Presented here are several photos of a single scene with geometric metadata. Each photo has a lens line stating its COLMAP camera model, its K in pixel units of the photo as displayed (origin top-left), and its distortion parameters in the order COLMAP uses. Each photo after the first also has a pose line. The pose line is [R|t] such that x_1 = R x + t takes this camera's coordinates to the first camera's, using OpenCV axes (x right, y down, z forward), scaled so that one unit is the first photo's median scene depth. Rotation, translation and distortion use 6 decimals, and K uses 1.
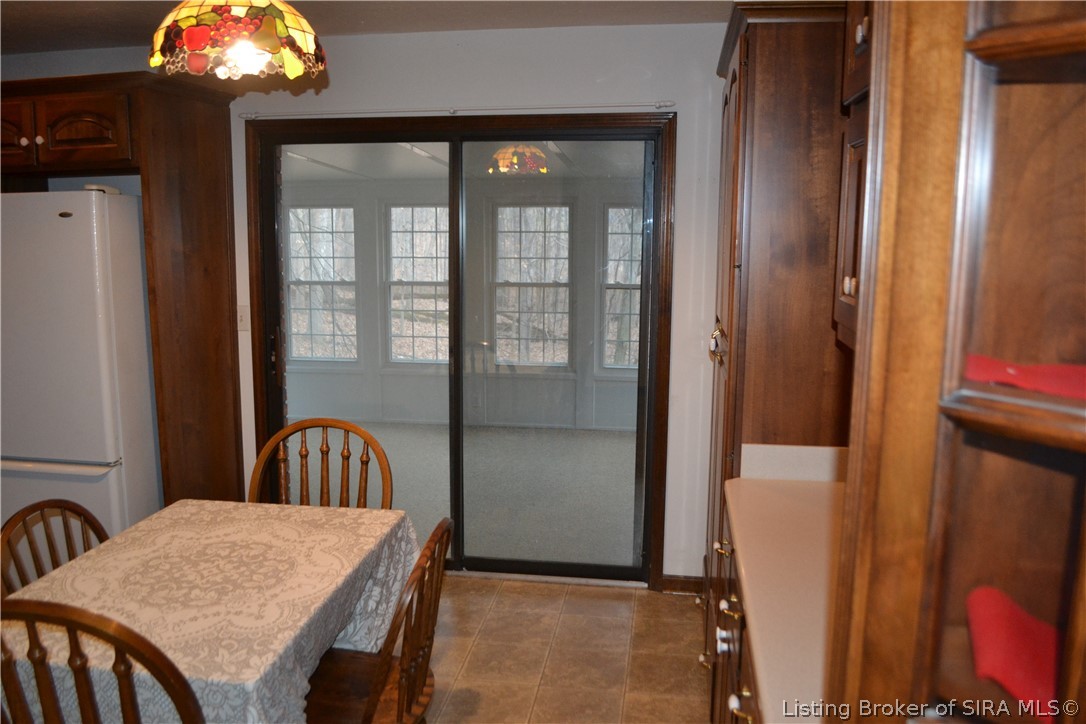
lens RADIAL K [[873.3, 0, 542.7], [0, 873.3, 366.3], [0, 0, 1]] dist [-0.075512, 0.003420]
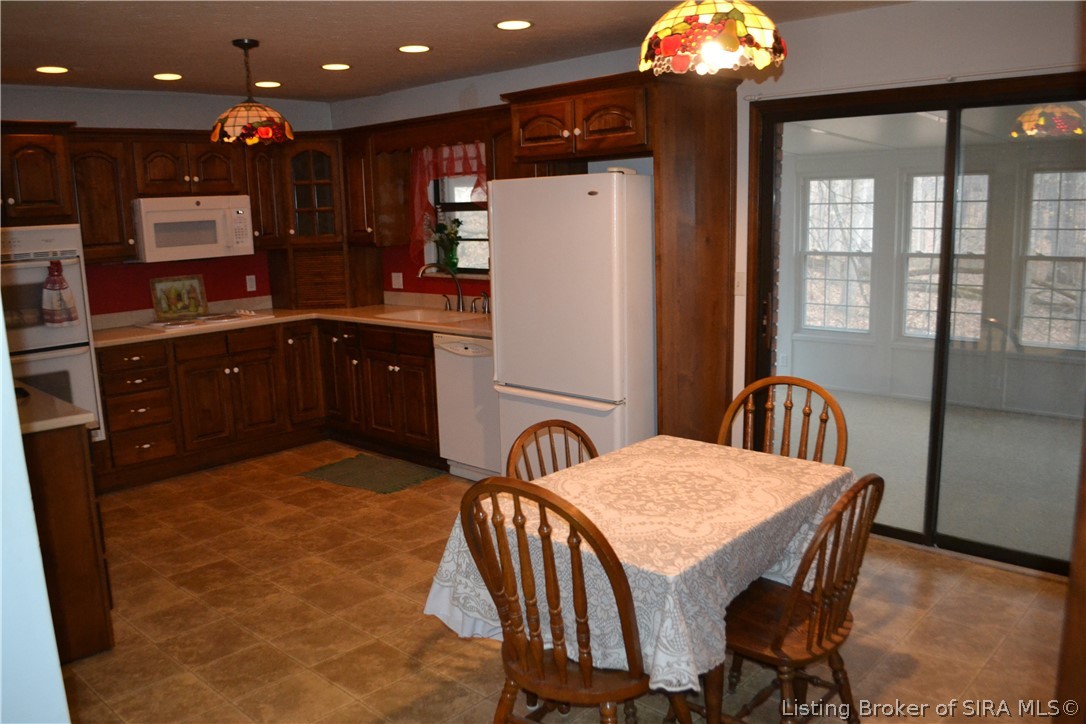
lens RADIAL K [[873.3, 0, 543.1], [0, 873.3, 360.9], [0, 0, 1]] dist [-0.075512, 0.003420]
pose [[0.825330, 0.071604, -0.560093, 0.100750], [-0.056683, 0.997423, 0.043989, 0.010182], [0.561799, -0.004558, 0.827261, -0.070936]]
